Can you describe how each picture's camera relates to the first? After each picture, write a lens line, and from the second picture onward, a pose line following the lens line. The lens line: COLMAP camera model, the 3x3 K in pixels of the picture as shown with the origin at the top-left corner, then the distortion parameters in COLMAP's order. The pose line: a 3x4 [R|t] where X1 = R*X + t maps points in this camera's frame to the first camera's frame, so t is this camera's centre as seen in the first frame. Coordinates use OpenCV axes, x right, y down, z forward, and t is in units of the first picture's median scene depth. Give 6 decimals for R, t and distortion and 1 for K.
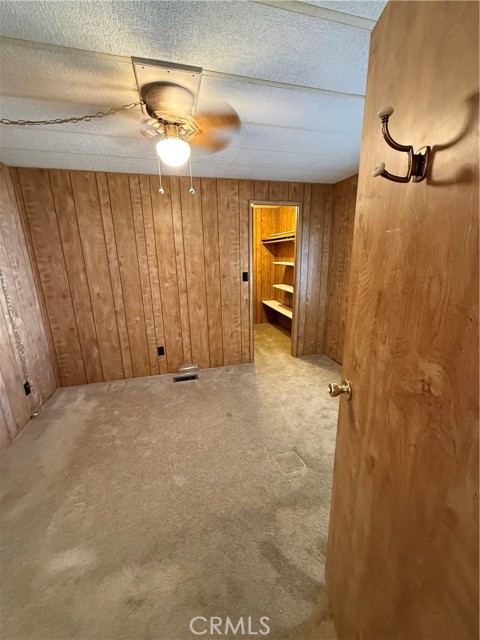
lens RADIAL K [[255.3, 0, 240.1], [0, 255.3, 318.5], [0, 0, 1]] dist [0.000405, 0.000142]
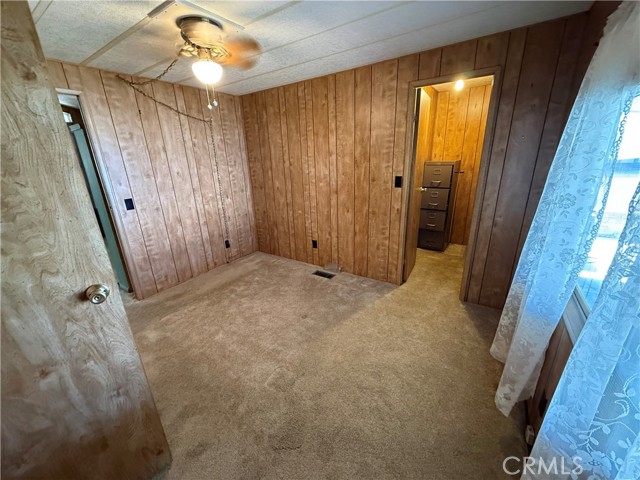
lens RADIAL K [[255.3, 0, 318.3], [0, 255.3, 239.9], [0, 0, 1]] dist [0.000405, 0.000142]
pose [[0.654215, 0.231559, -0.719989, 0.518243], [-0.163956, 0.972761, 0.163876, -0.078726], [0.738323, 0.010837, 0.674360, 0.273688]]
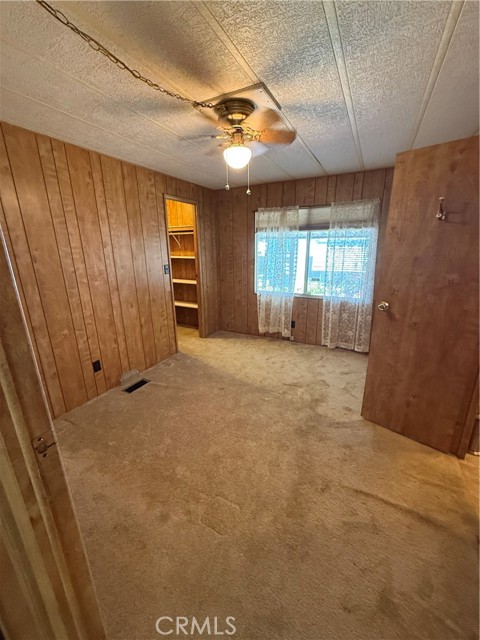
lens RADIAL K [[255.3, 0, 240.1], [0, 255.3, 318.5], [0, 0, 1]] dist [0.000405, 0.000142]
pose [[0.676438, -0.192843, 0.710804, -0.575046], [0.182790, 0.978874, 0.091618, -0.012643], [-0.713455, 0.067954, 0.697398, 0.103753]]
